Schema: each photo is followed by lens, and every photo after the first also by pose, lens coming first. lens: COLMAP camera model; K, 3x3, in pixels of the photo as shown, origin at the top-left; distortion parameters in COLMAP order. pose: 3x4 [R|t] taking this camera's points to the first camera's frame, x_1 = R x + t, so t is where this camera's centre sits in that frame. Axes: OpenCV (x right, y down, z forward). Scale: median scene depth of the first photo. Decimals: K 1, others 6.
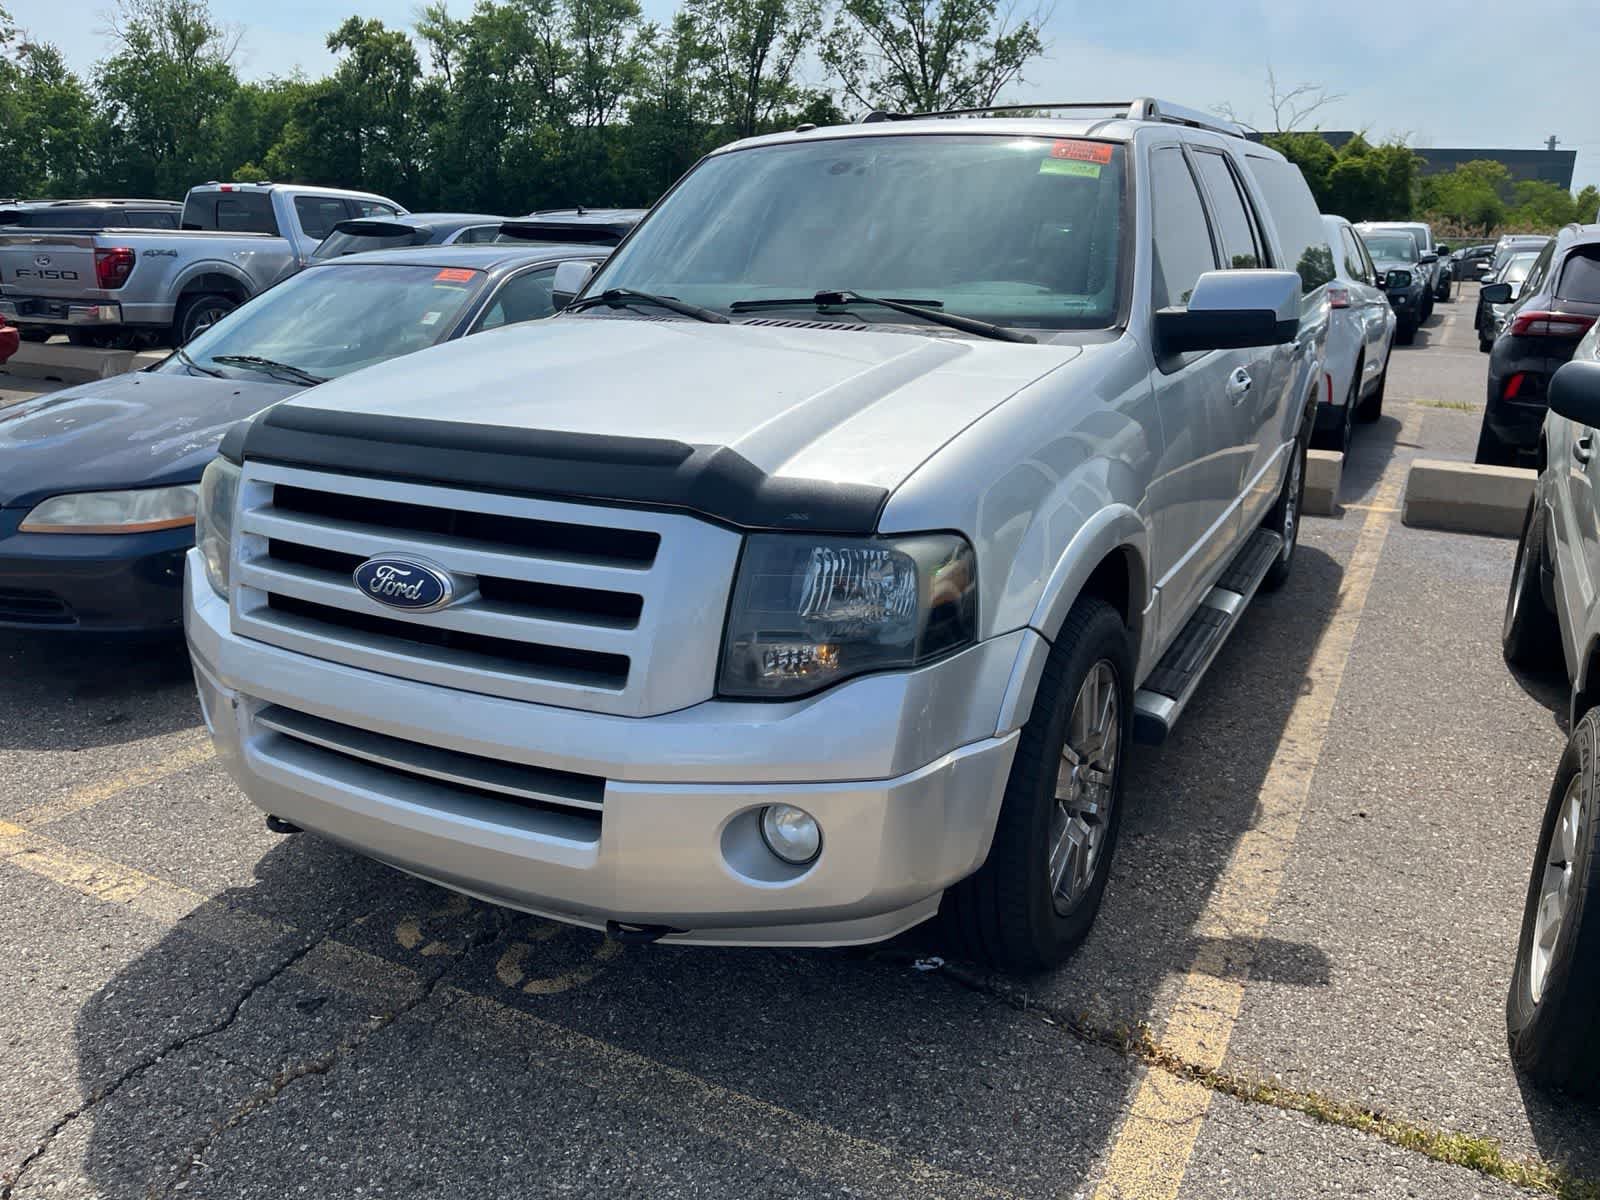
lens RADIAL K [[1207.0, 0, 801.6], [0, 1207.0, 617.1], [0, 0, 1]] dist [0.056760, -0.082913]
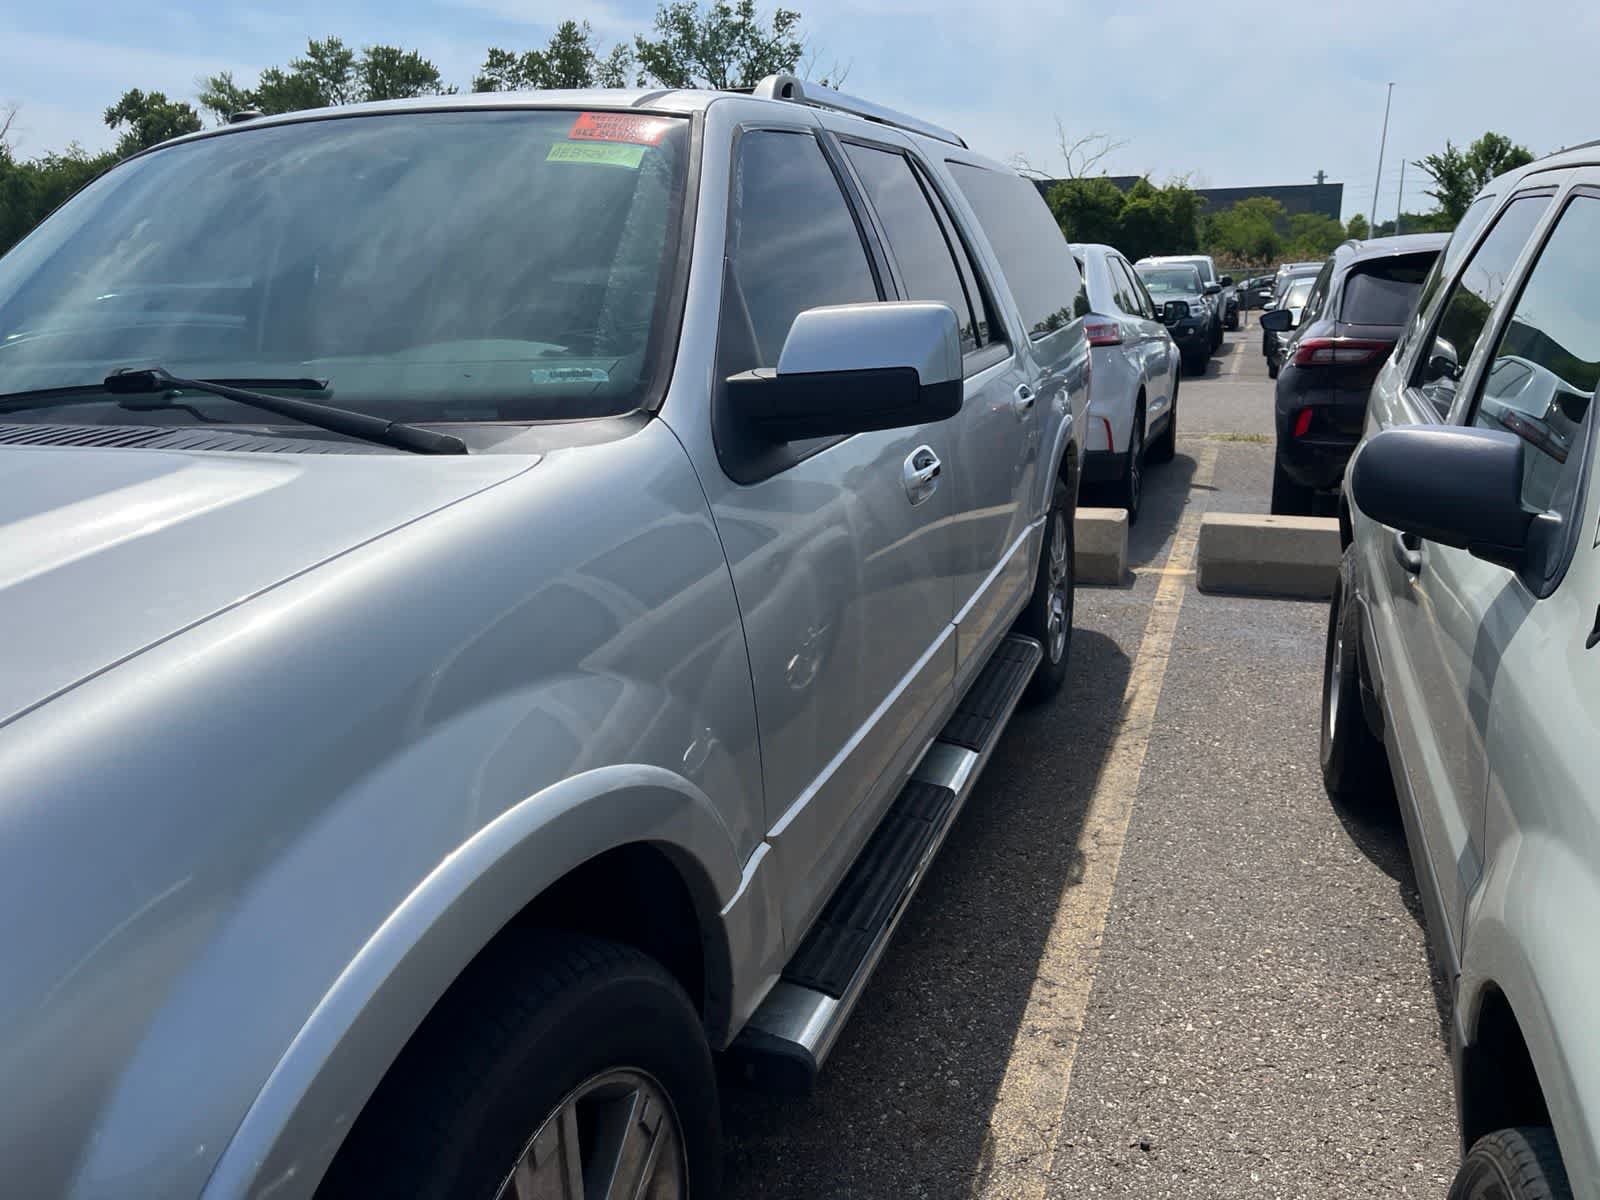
lens RADIAL K [[1207.0, 0, 811.0], [0, 1207.0, 596.0], [0, 0, 1]] dist [0.056760, -0.082913]
pose [[0.988876, -0.073957, 0.129056, 0.178534], [0.081216, 0.995344, -0.051915, -0.079584], [-0.124616, 0.061819, 0.990277, 0.295811]]
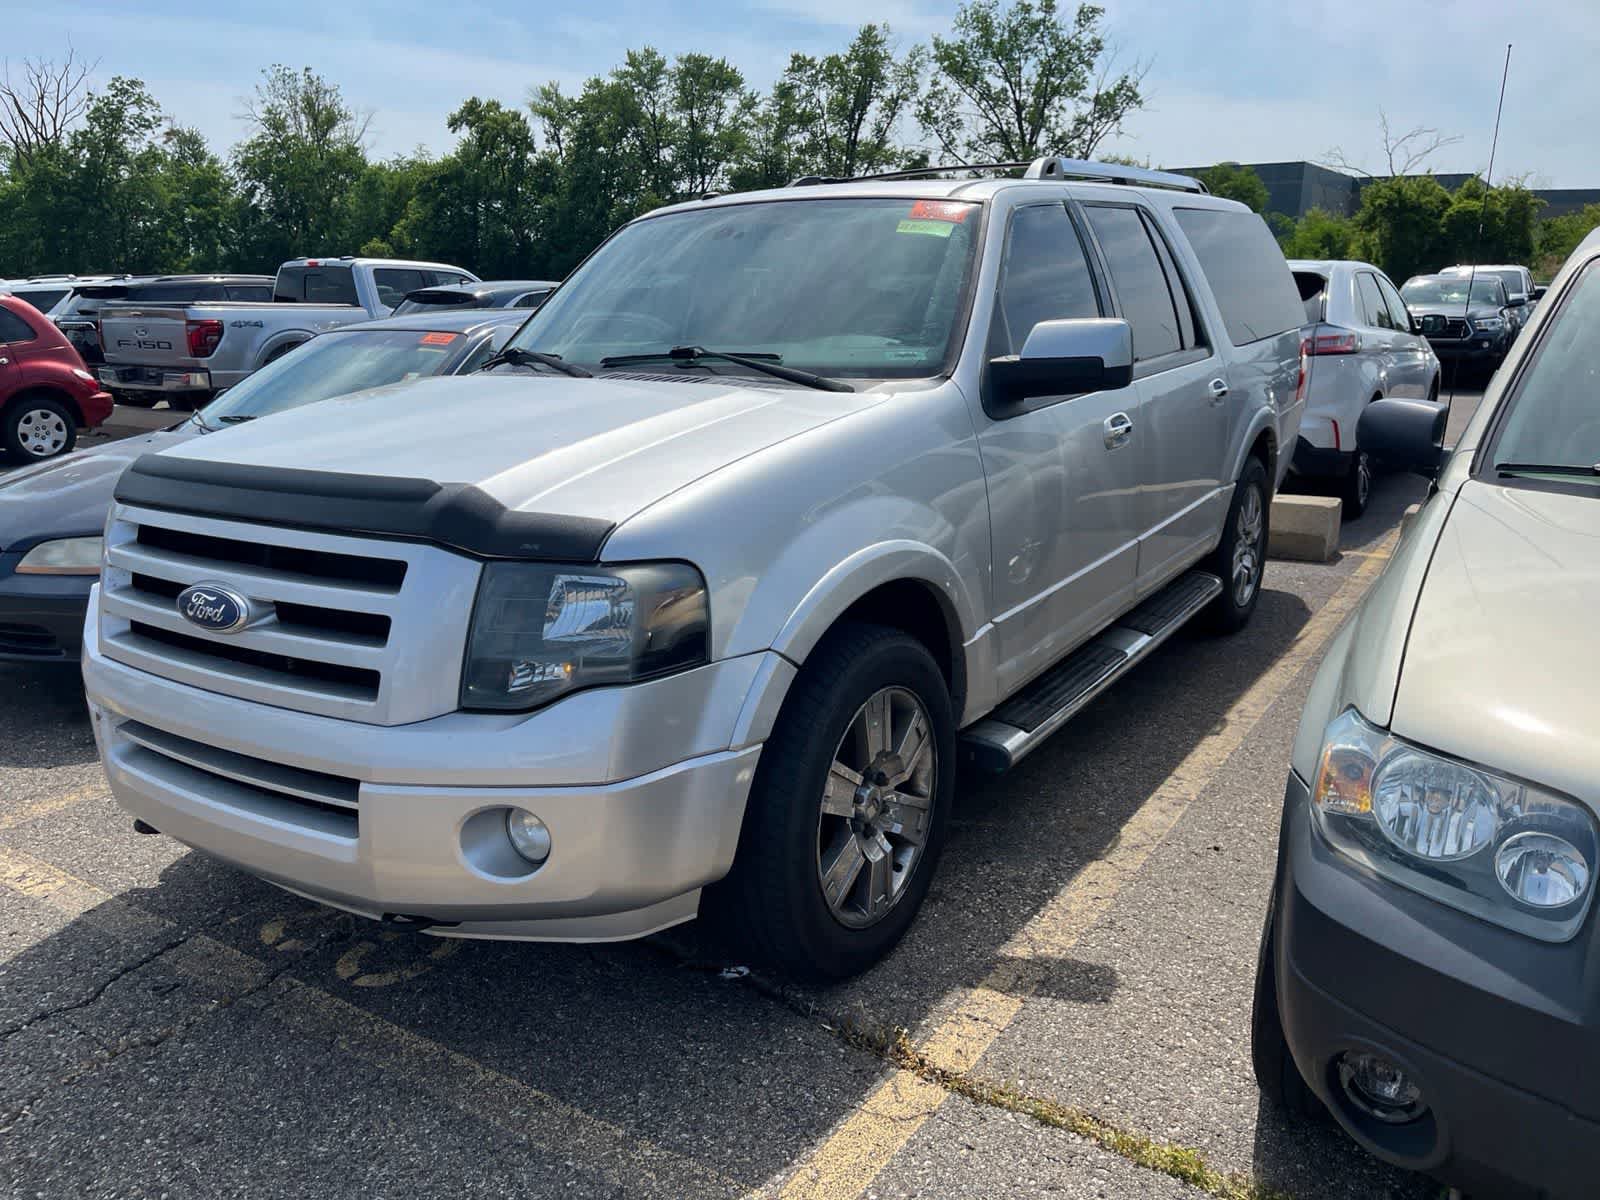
lens RADIAL K [[1207.0, 0, 784.2], [0, 1207.0, 624.8], [0, 0, 1]] dist [0.056760, -0.082913]
pose [[0.995061, 0.003656, -0.099200, 0.157226], [-0.007486, 0.999239, -0.038270, 0.013815], [0.098985, 0.038823, 0.994331, -0.038773]]
